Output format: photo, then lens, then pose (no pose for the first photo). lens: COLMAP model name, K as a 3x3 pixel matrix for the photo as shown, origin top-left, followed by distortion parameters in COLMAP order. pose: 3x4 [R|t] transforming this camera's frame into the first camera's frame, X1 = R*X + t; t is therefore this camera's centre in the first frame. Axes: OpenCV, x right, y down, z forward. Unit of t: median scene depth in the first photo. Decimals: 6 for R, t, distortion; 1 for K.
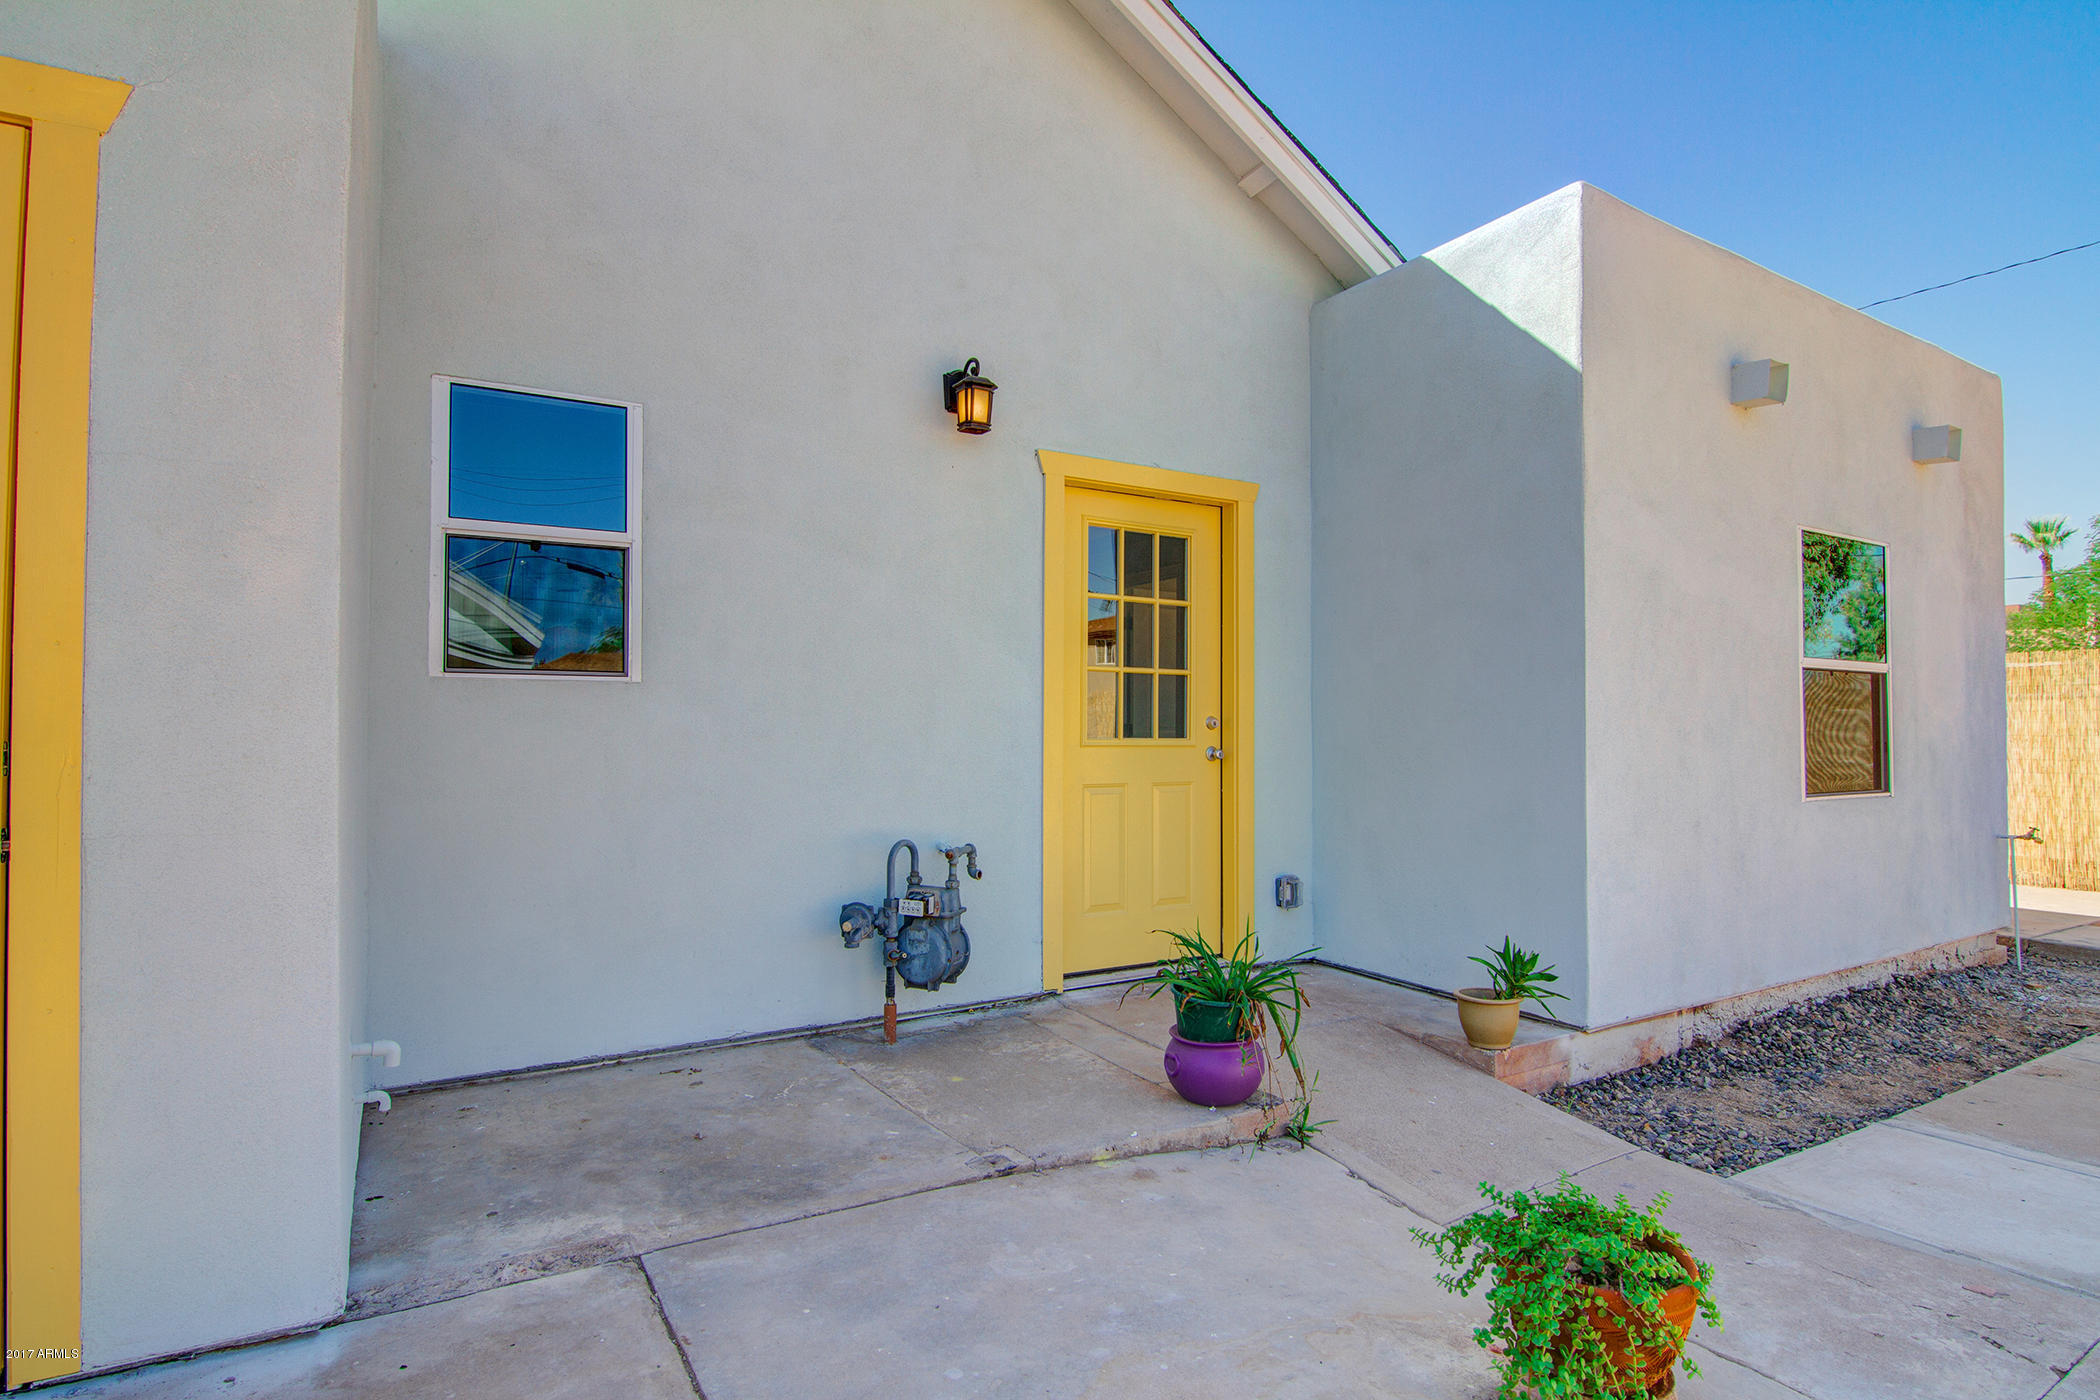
lens RADIAL K [[1083.3, 0, 1062.4], [0, 1083.3, 708.7], [0, 0, 1]] dist [-0.007295, -0.009989]
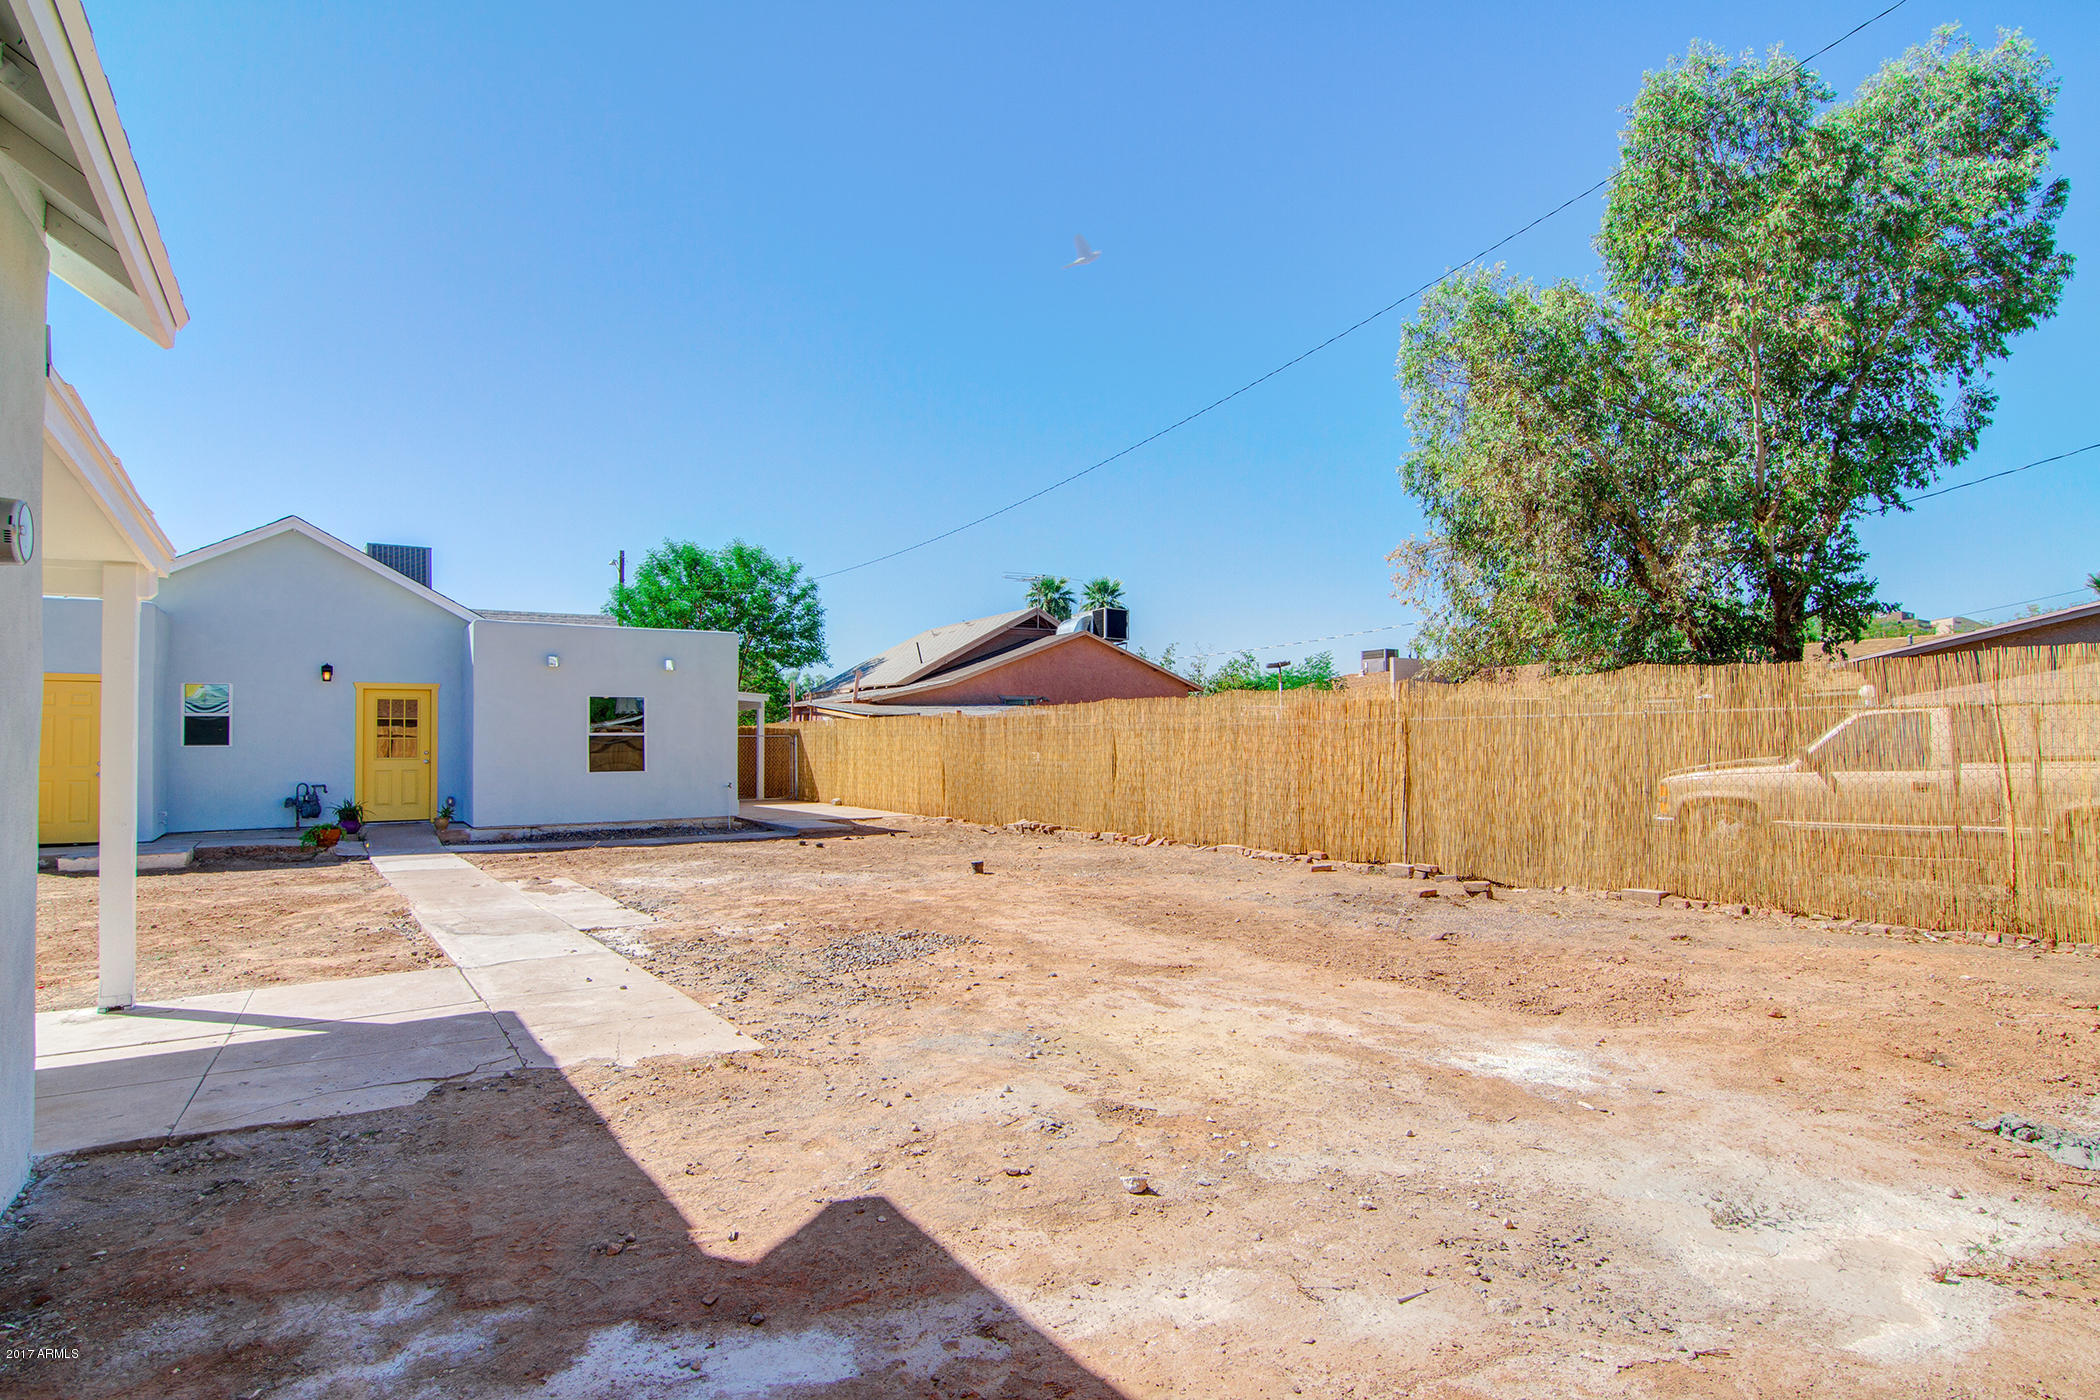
lens RADIAL K [[1083.3, 0, 1055.3], [0, 1083.3, 708.3], [0, 0, 1]] dist [-0.007295, -0.009989]
pose [[0.997399, -0.010440, 0.071322, 2.425855], [0.011186, 0.999887, -0.010079, -0.092521], [-0.071209, 0.010850, 0.997402, -3.307352]]
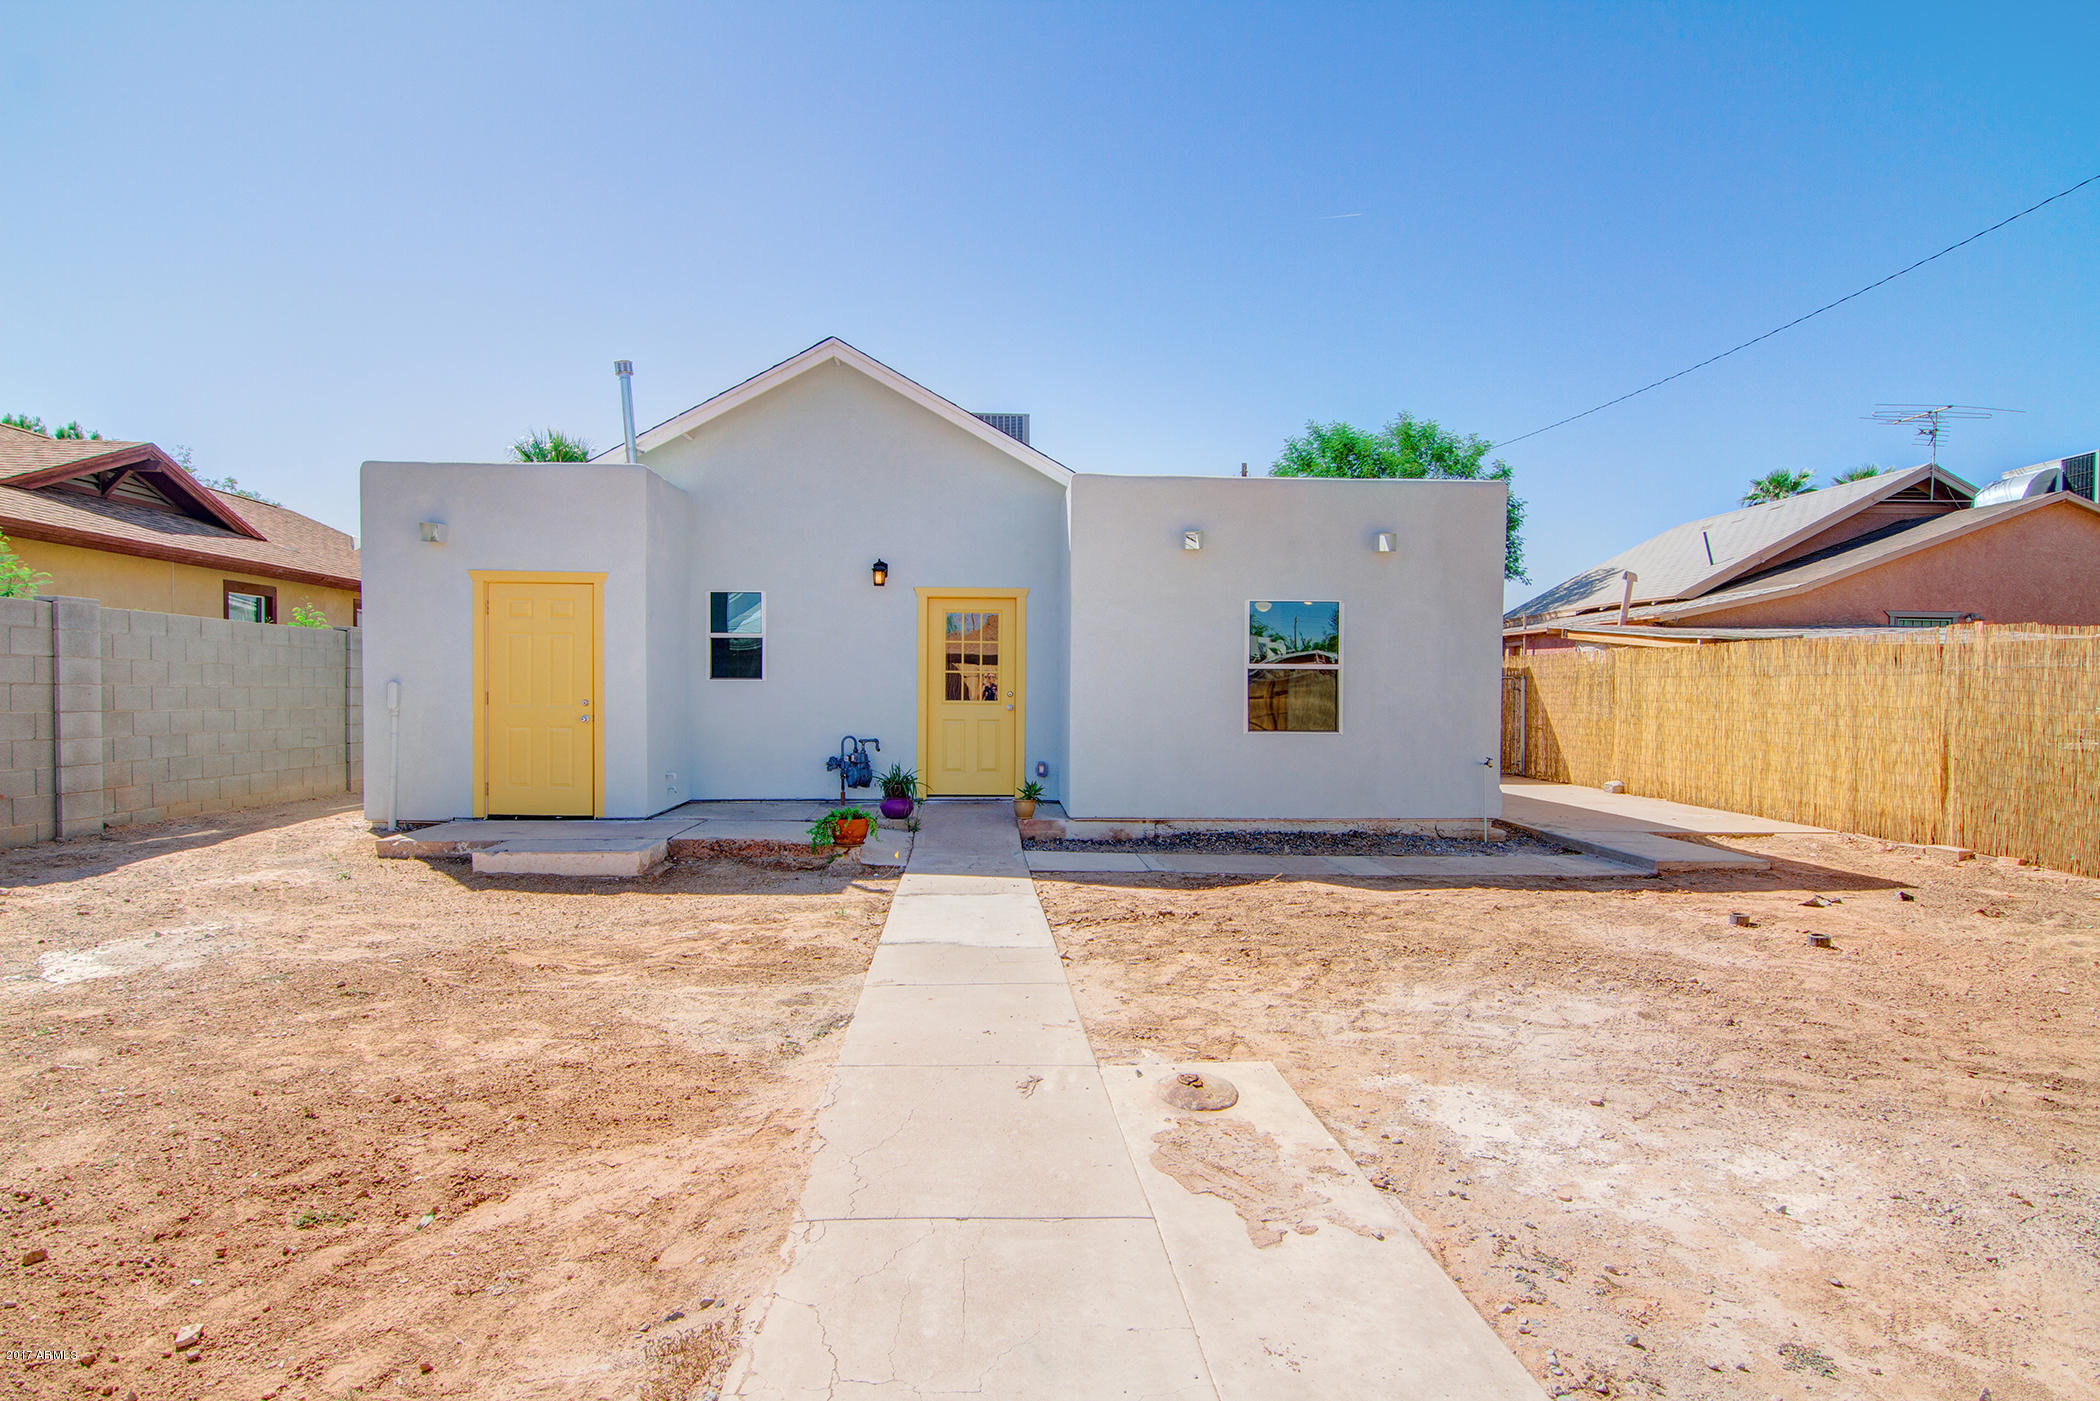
lens RADIAL K [[1083.3, 0, 1046.3], [0, 1083.3, 708.3], [0, 0, 1]] dist [-0.007295, -0.009989]
pose [[0.890772, 0.009290, -0.454356, 1.583865], [0.006611, 0.999420, 0.033396, -0.042203], [0.454403, -0.032752, 0.890194, -1.268778]]
